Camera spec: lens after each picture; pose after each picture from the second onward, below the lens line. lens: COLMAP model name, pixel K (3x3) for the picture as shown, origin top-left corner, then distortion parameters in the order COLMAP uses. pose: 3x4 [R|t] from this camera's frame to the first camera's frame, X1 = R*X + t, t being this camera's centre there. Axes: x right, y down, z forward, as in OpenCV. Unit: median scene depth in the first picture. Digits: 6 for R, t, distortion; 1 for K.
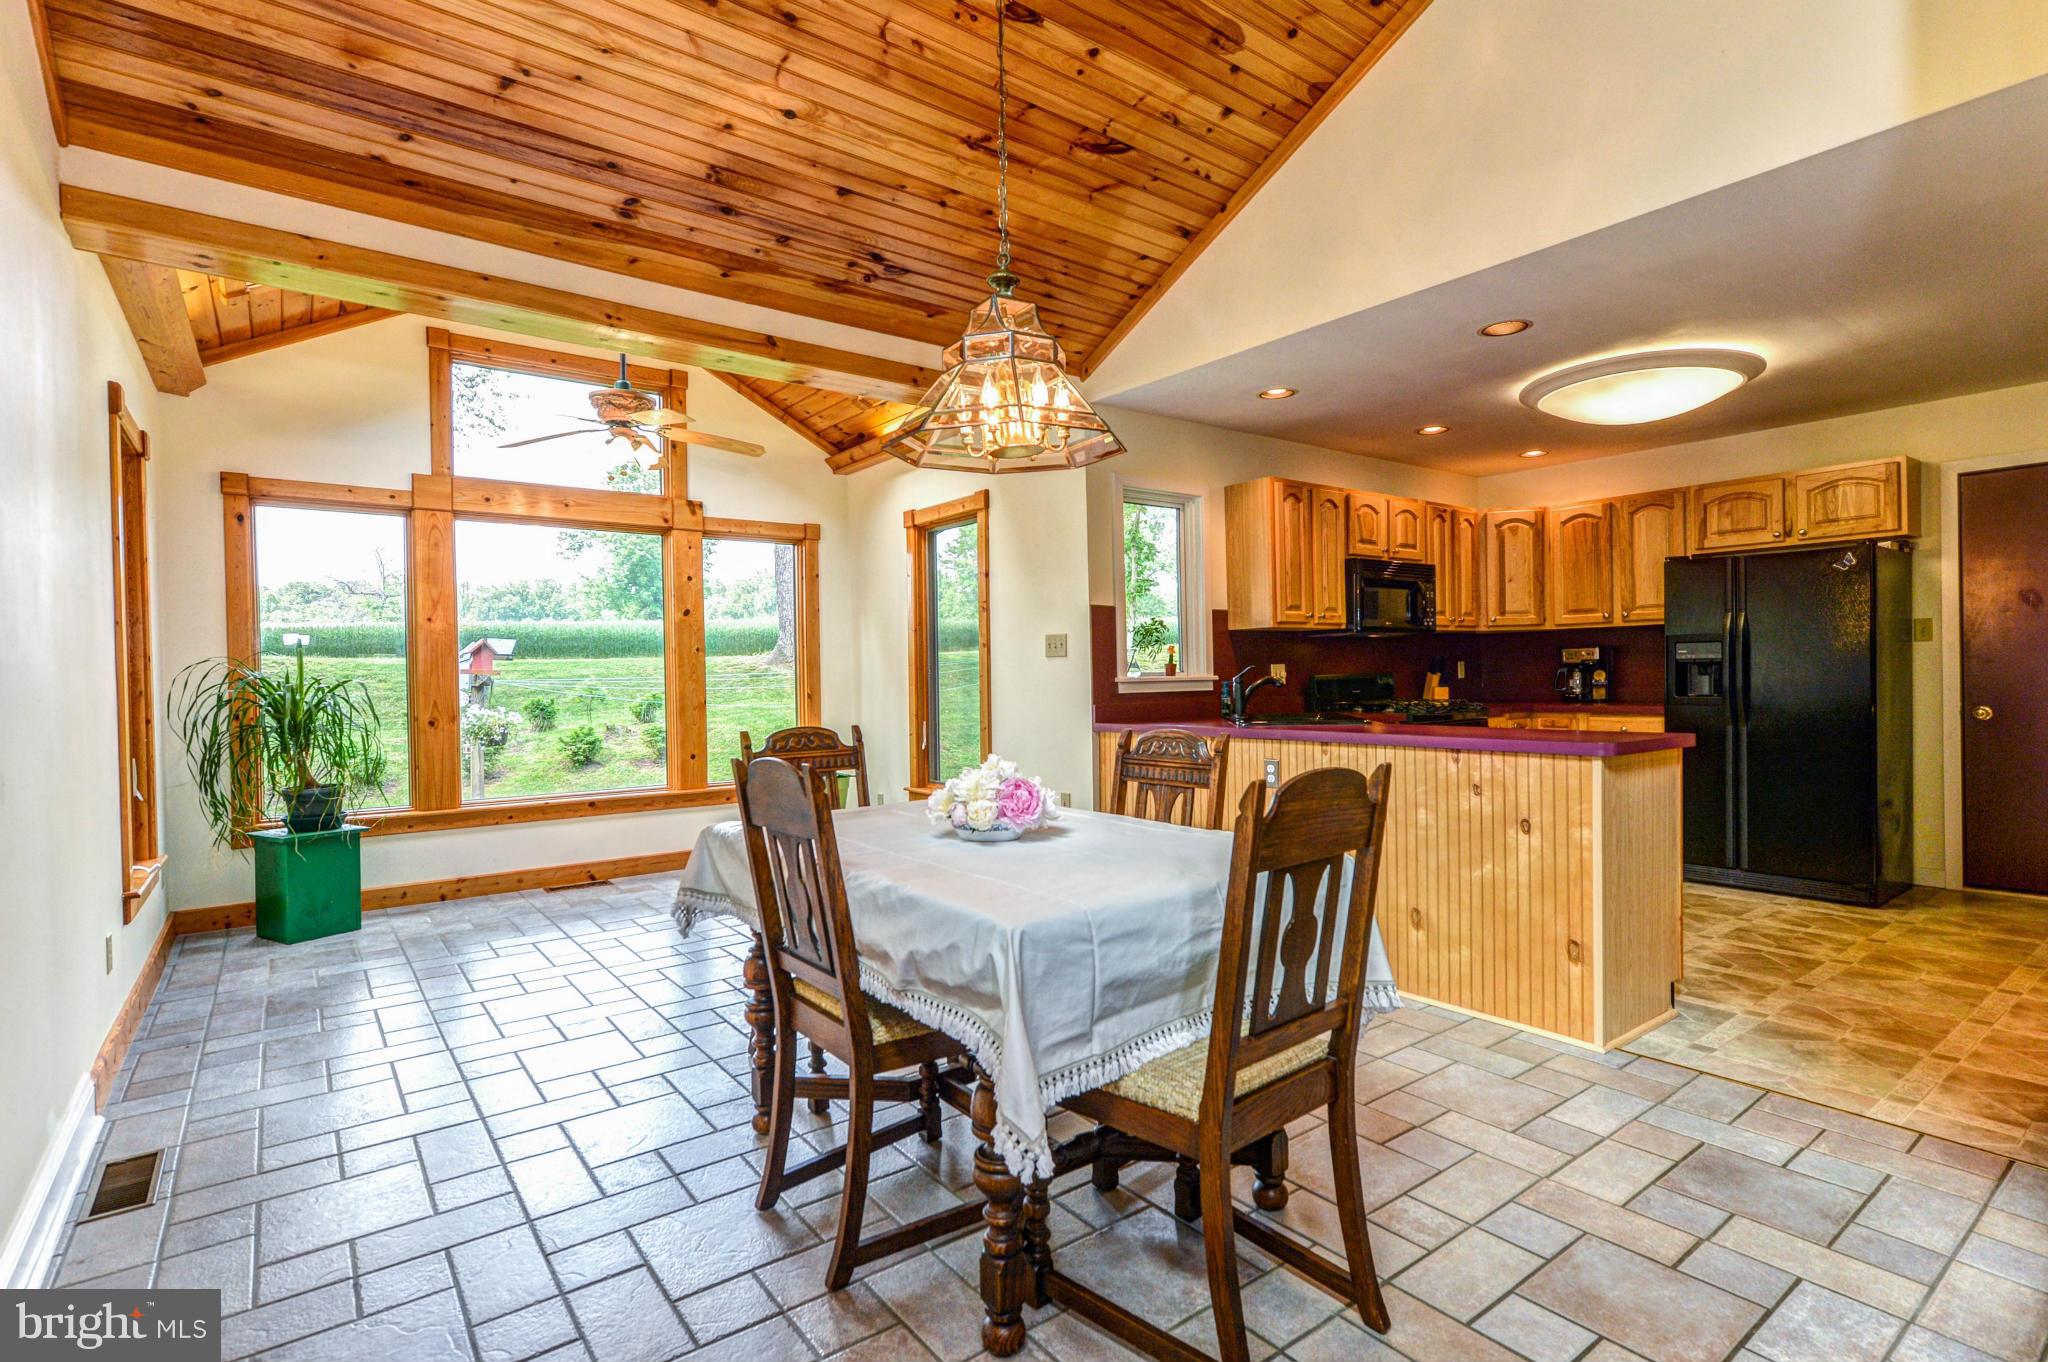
lens RADIAL K [[986.3, 0, 1025.5], [0, 986.3, 683.6], [0, 0, 1]] dist [0.002748, 0.002380]
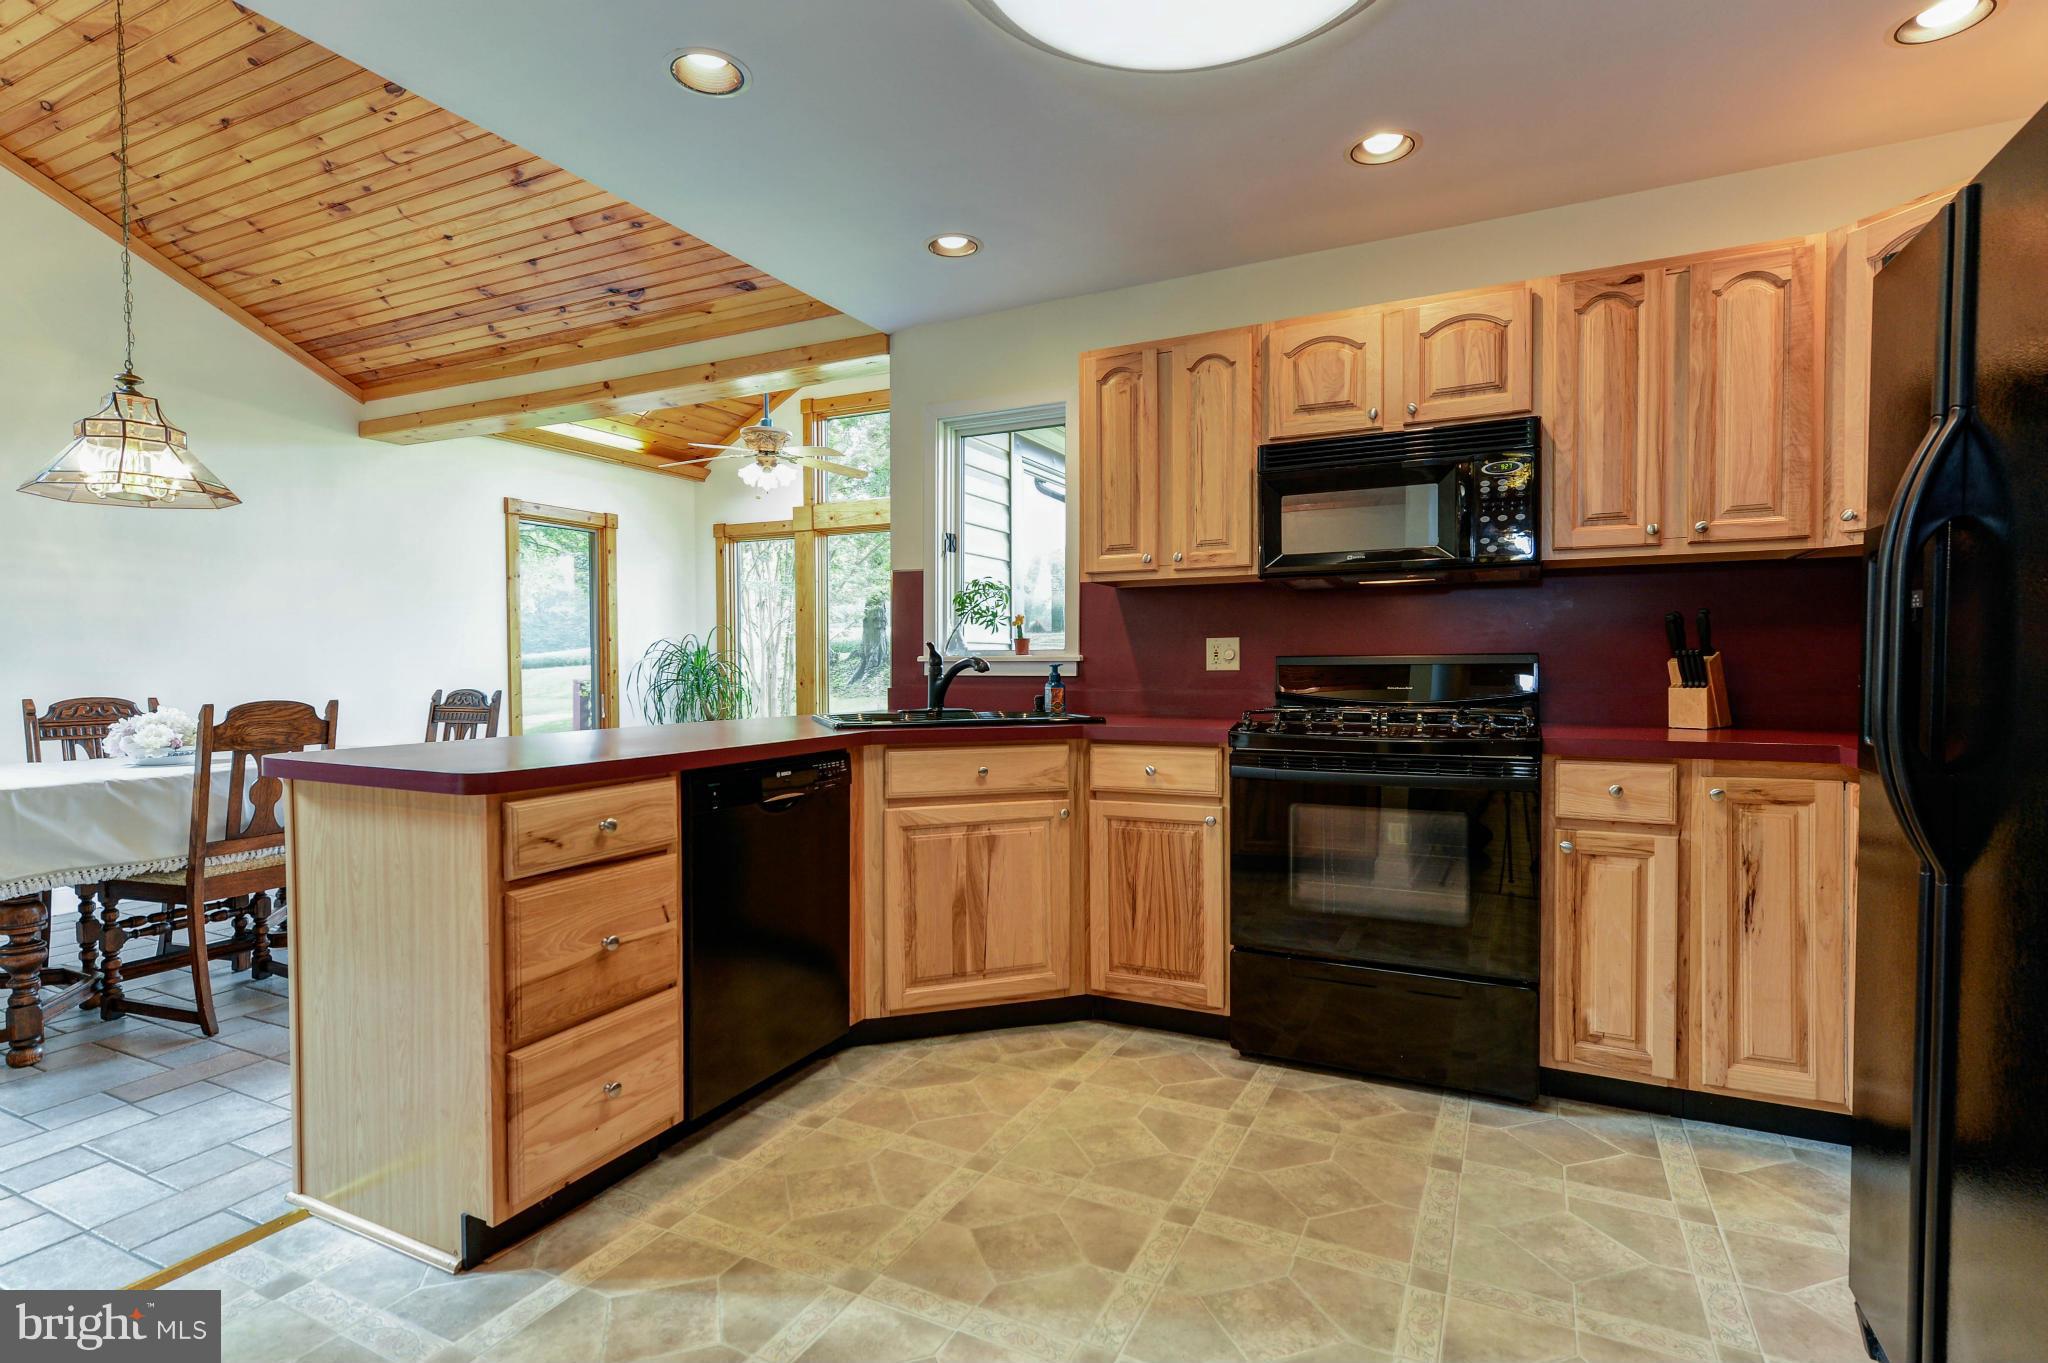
lens RADIAL K [[986.3, 0, 1037.4], [0, 986.3, 684.2], [0, 0, 1]] dist [0.002748, 0.002380]
pose [[0.449195, 0.036839, -0.892674, 0.807691], [-0.013385, 0.999315, 0.034505, -0.010228], [0.893333, -0.003551, 0.449381, 0.655703]]
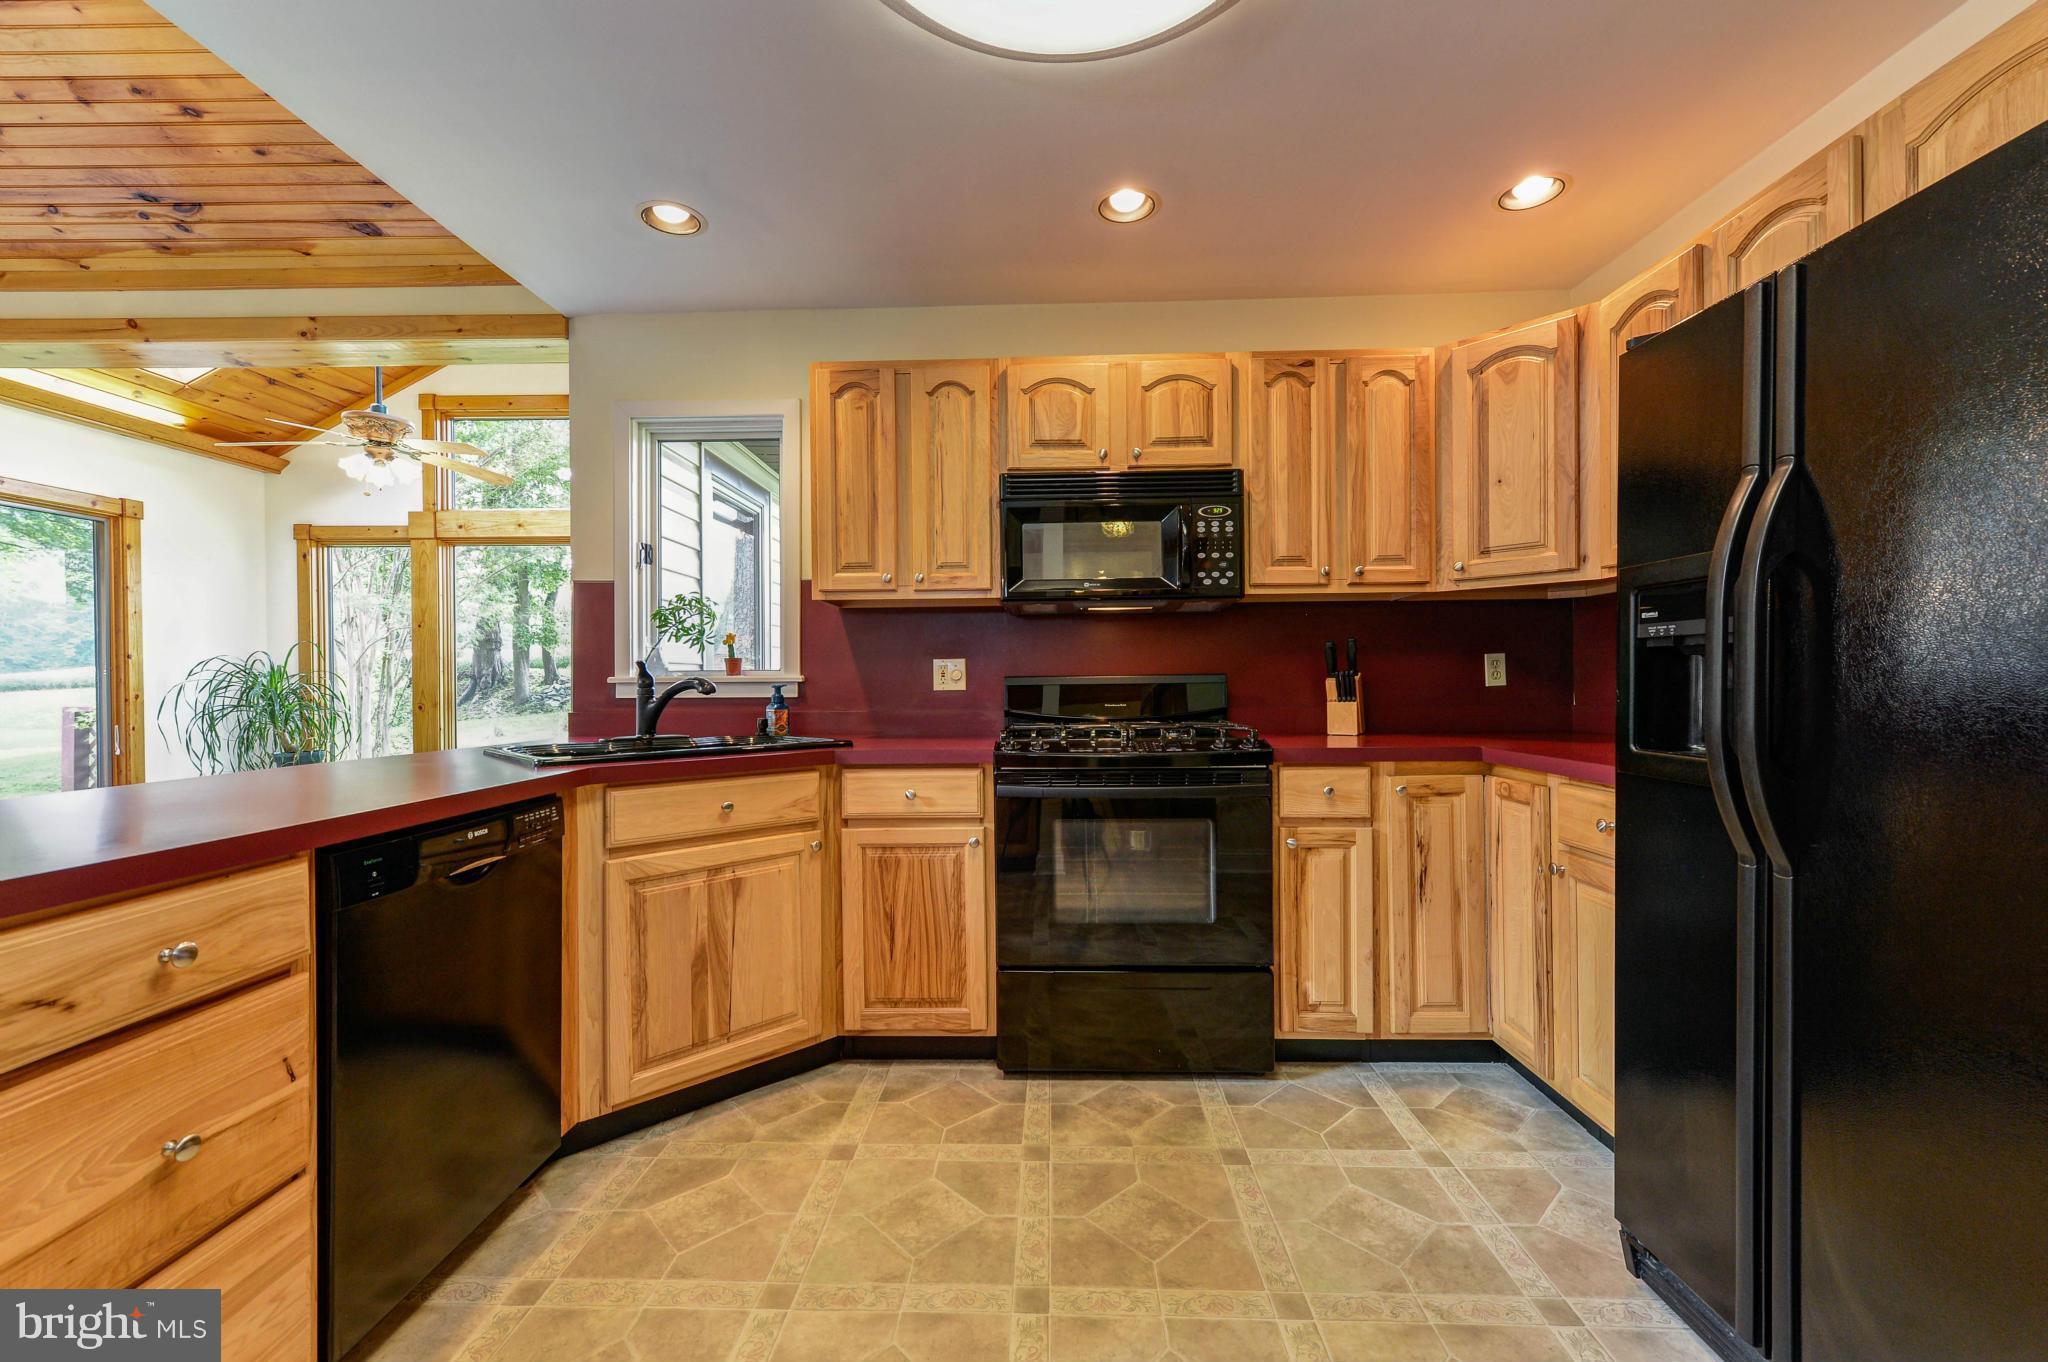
lens RADIAL K [[825.2, 0, 1029.4], [0, 825.2, 684.6], [0, 0, 1]] dist [0.006817, -0.000401]
pose [[0.777616, 0.016664, -0.628519, 0.676376], [-0.013716, 0.999860, 0.009540, -0.008490], [0.628590, 0.001202, 0.777736, 0.652436]]
